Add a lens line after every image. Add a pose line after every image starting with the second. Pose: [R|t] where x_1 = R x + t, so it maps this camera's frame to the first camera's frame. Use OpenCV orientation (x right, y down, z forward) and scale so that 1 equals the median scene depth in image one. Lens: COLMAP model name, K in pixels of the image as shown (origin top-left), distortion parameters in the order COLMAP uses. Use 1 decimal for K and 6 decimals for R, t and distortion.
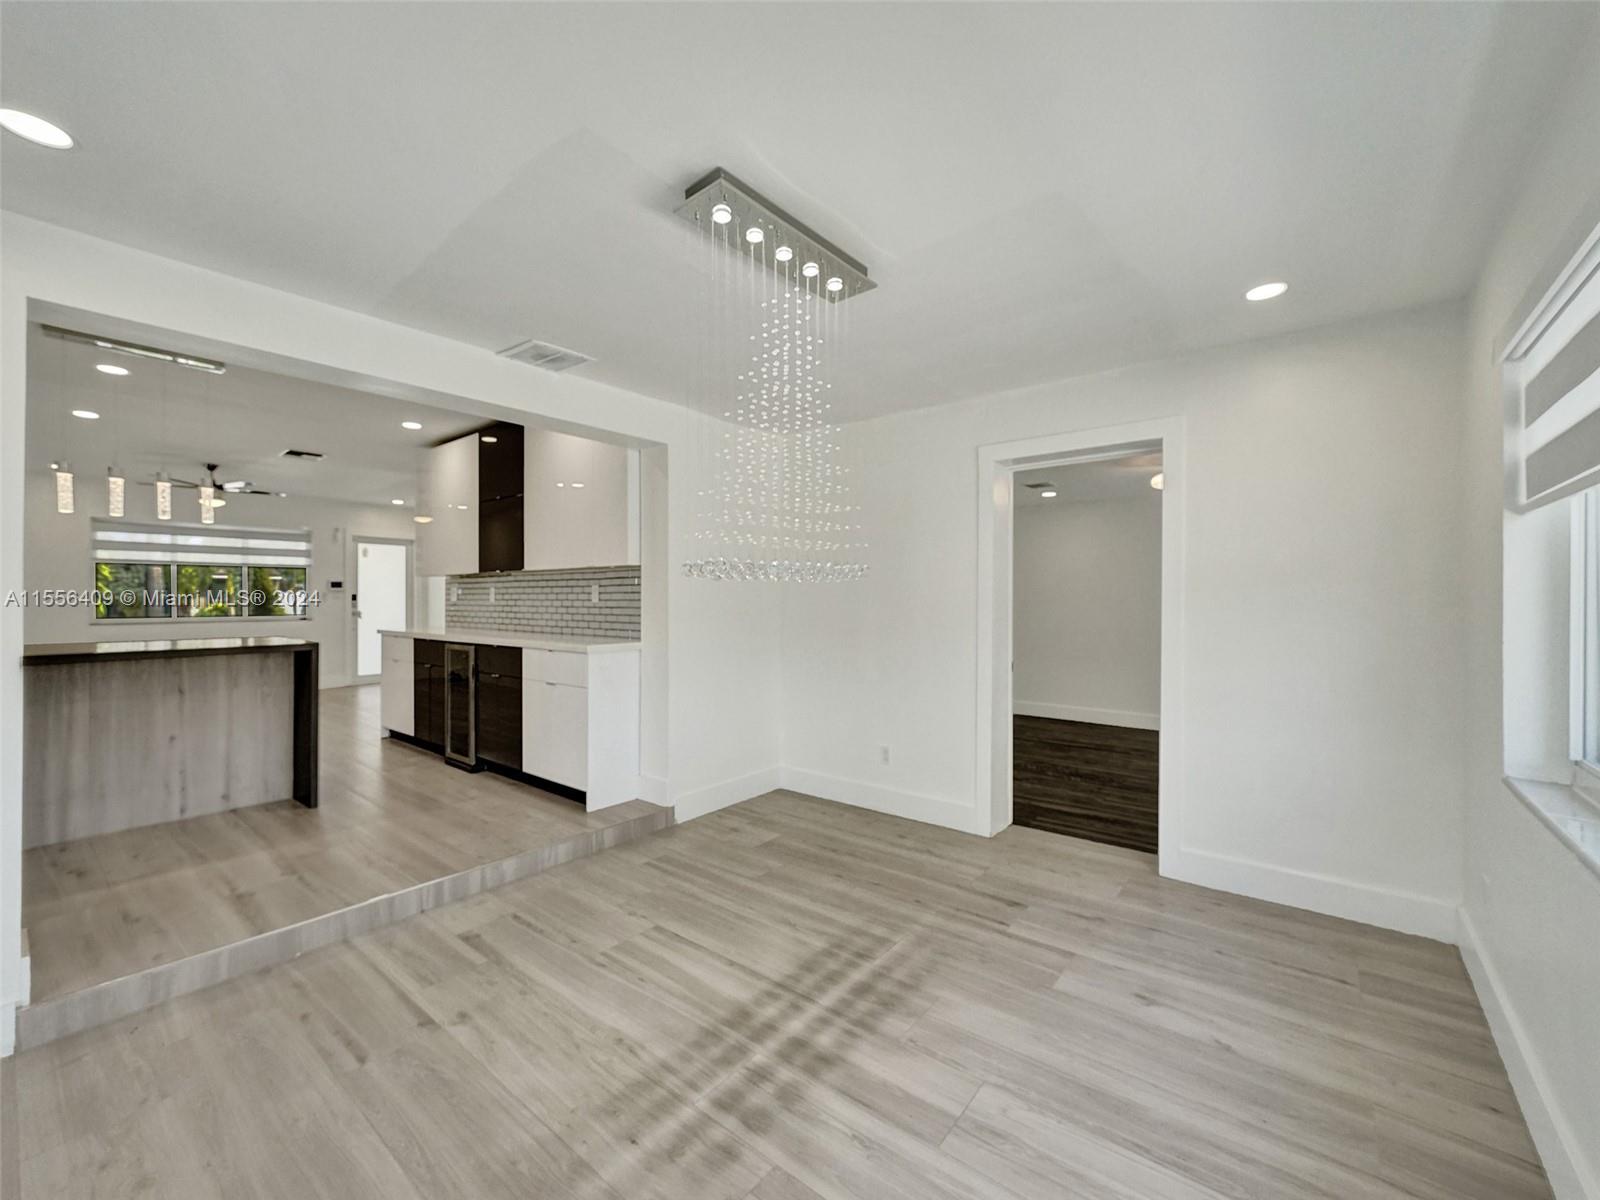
lens RADIAL K [[650.9, 0, 795.8], [0, 650.9, 597.8], [0, 0, 1]] dist [-0.001399, 0.000067]
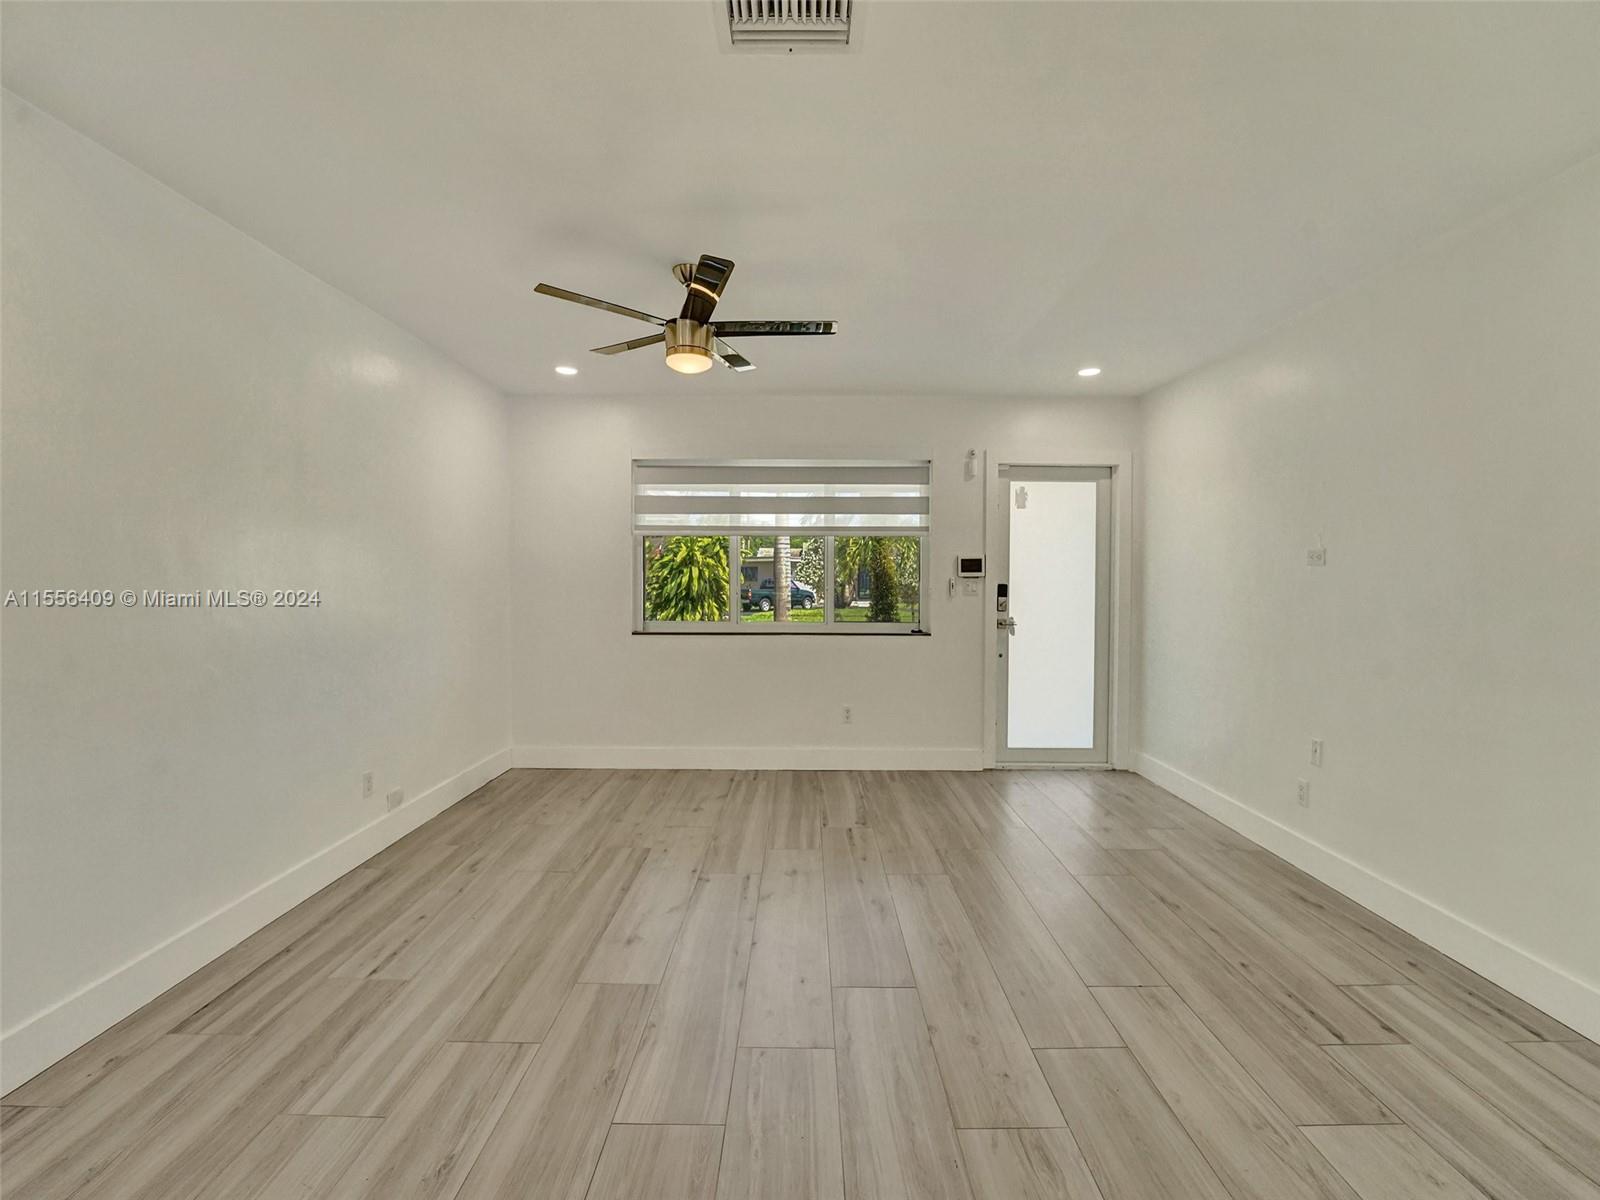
lens RADIAL K [[665.9, 0, 804.4], [0, 665.9, 587.0], [0, 0, 1]] dist [-0.020900, 0.000091]
pose [[0.623448, 0.017265, -0.781674, -1.389326], [-0.003275, 0.999805, 0.019471, -0.046685], [0.781858, -0.009579, 0.623383, 2.088946]]
